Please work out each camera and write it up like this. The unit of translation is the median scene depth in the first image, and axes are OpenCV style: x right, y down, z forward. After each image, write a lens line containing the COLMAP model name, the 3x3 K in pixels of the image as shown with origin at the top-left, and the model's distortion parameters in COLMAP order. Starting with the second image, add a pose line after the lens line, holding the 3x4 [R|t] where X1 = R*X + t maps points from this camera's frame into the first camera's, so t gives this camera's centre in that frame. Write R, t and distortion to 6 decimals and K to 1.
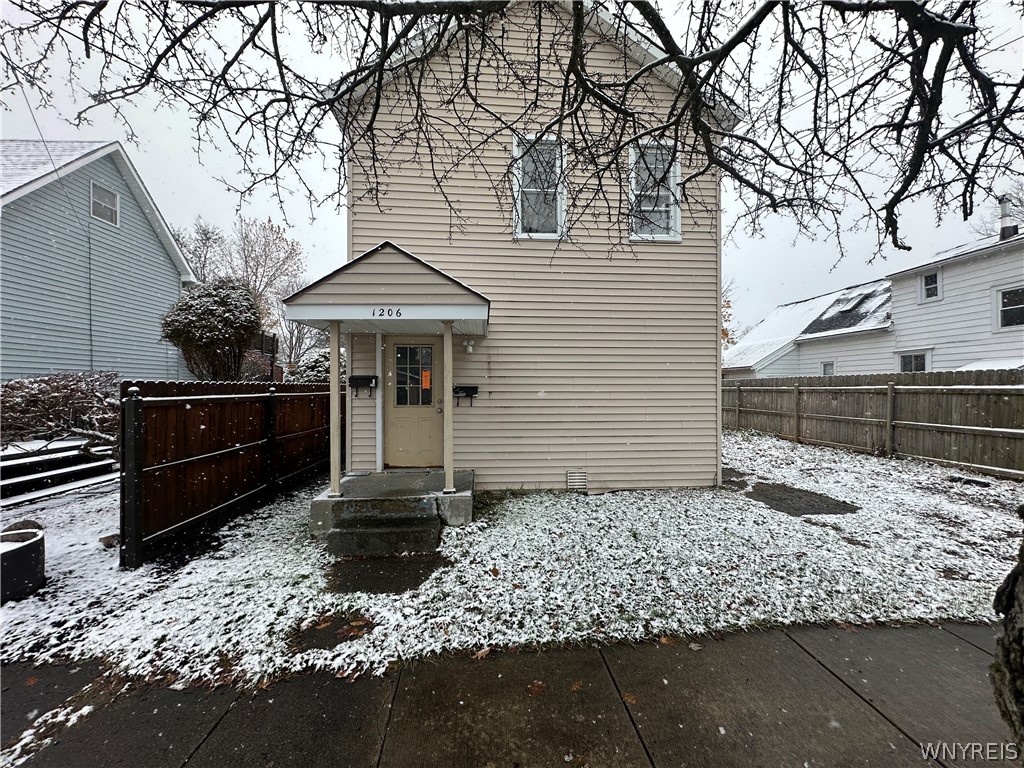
lens RADIAL K [[405.9, 0, 514.8], [0, 405.9, 384.6], [0, 0, 1]] dist [-0.000562, 0.000497]
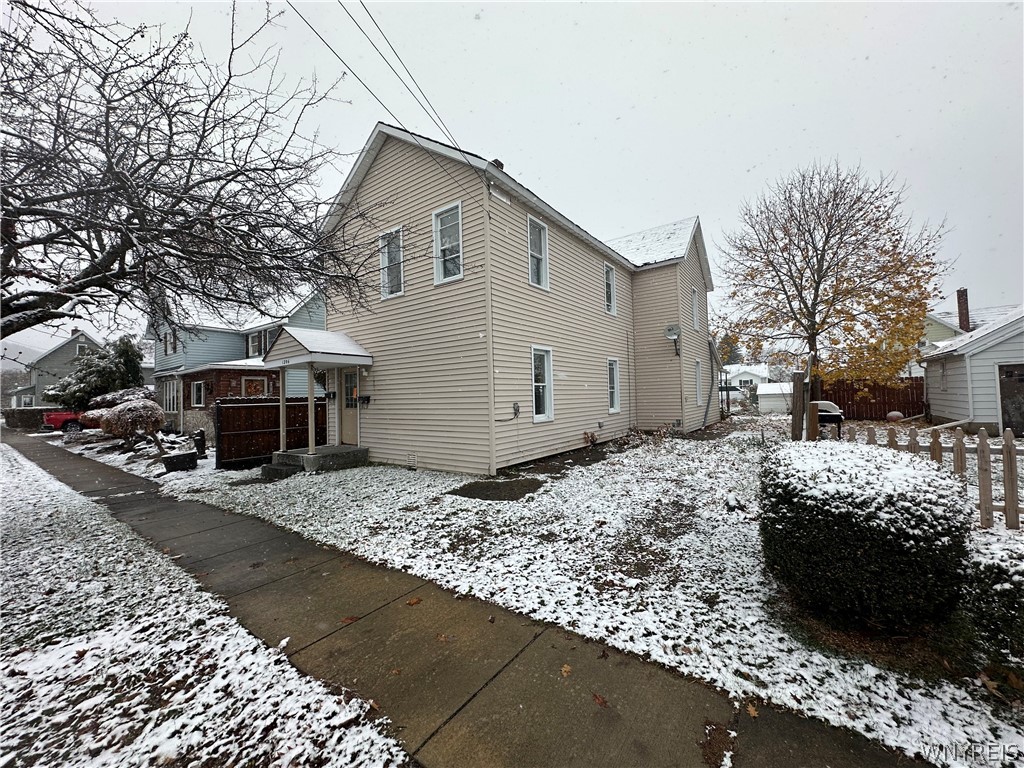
lens RADIAL K [[405.9, 0, 514.8], [0, 405.9, 384.6], [0, 0, 1]] dist [-0.000562, 0.000497]
pose [[0.762863, -0.031056, -0.645814, 1.347687], [0.027876, 0.999497, -0.015135, -0.000153], [0.645959, -0.006457, 0.763345, 0.154802]]
